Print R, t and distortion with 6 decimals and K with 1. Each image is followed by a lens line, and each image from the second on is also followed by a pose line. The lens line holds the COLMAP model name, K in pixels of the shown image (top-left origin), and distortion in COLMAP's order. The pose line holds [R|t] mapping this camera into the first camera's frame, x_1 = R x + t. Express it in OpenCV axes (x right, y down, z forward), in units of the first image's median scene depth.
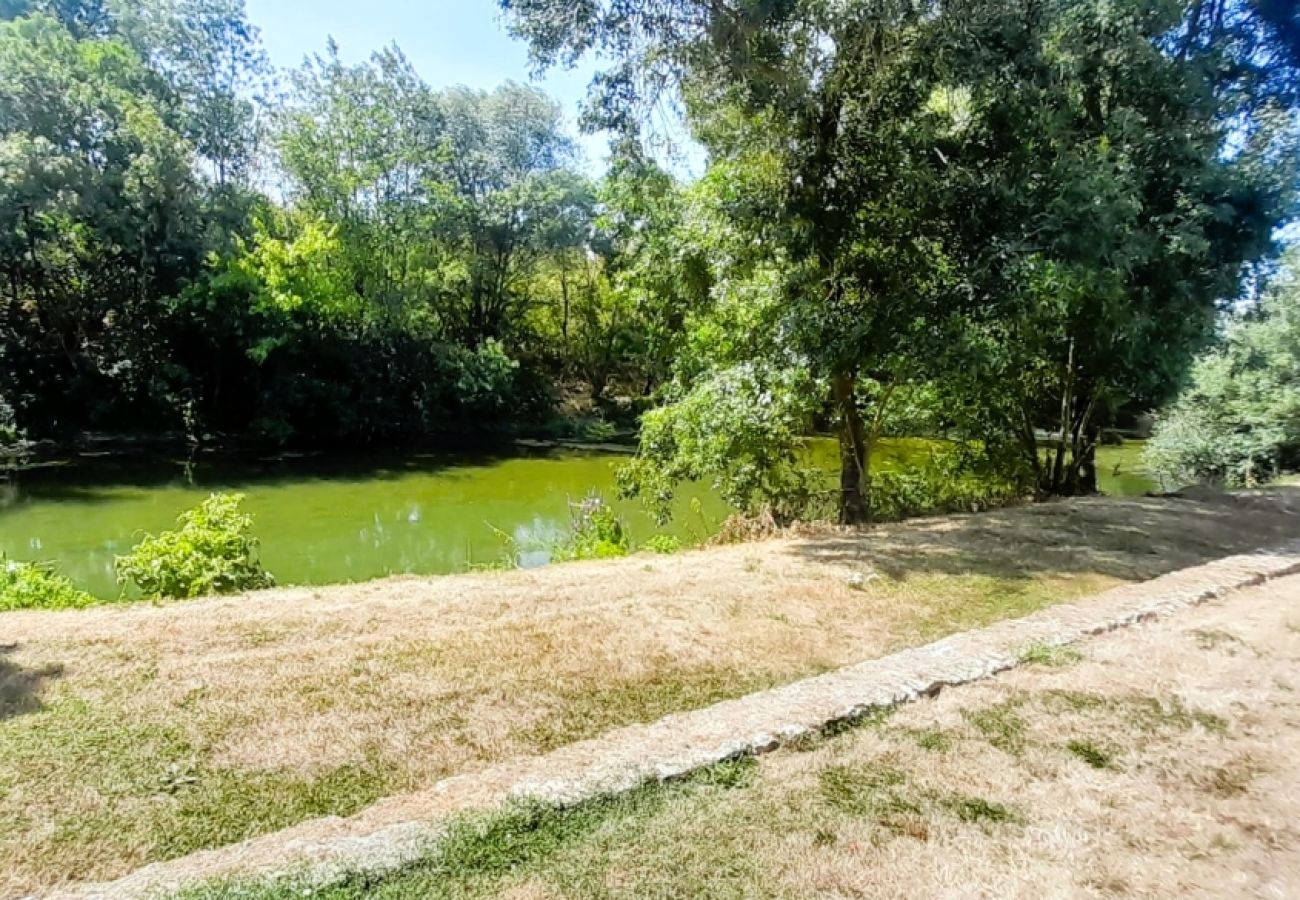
lens RADIAL K [[793.4, 0, 653.8], [0, 793.4, 455.0], [0, 0, 1]] dist [0.003342, 0.000766]
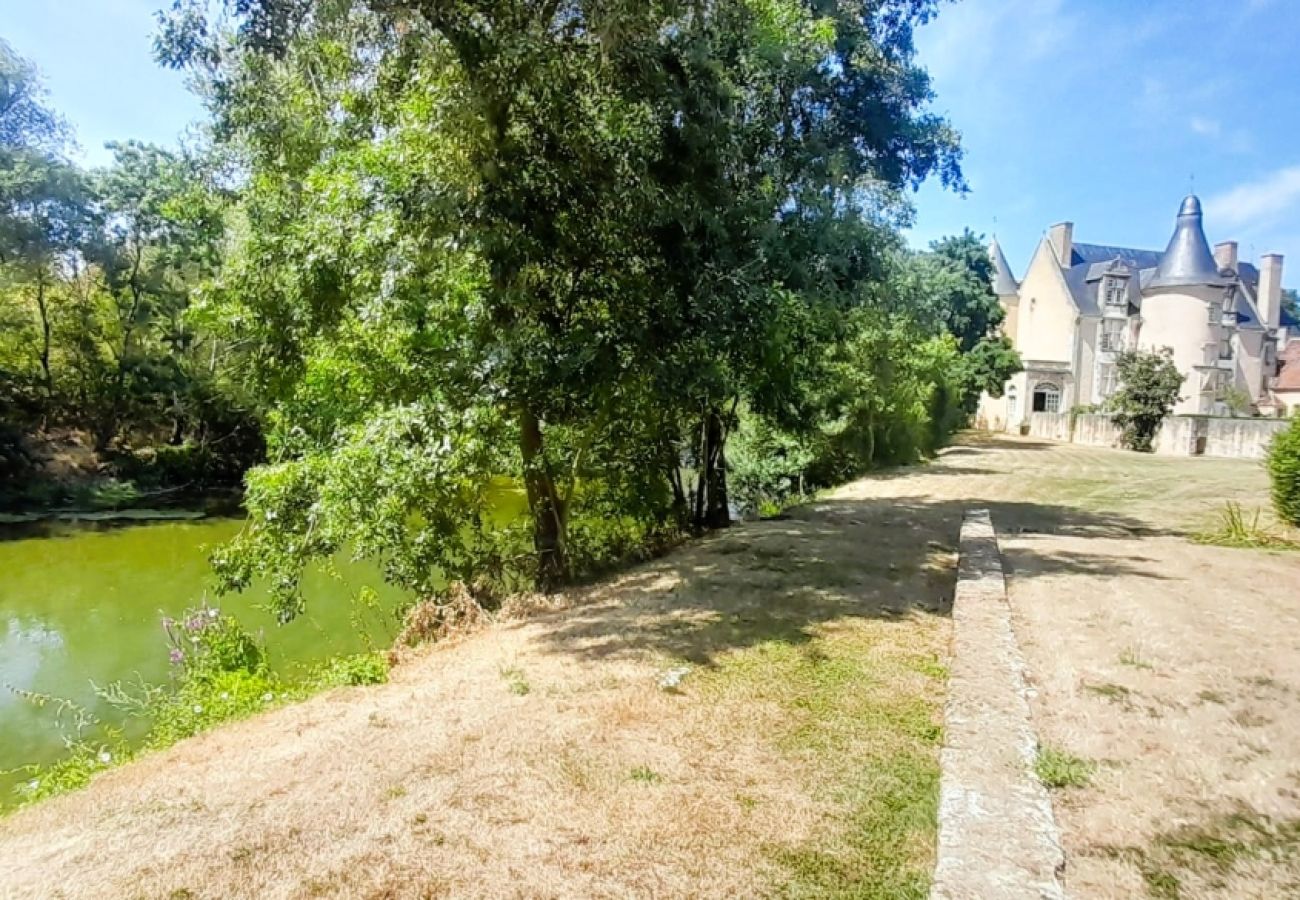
lens RADIAL K [[841.7, 0, 658.0], [0, 841.7, 459.7], [0, 0, 1]] dist [-0.038487, 0.095426]
pose [[0.866336, -0.052121, 0.496735, -0.069936], [0.074199, 0.996935, -0.024802, -0.017191], [-0.493920, 0.058344, 0.867548, 0.133126]]
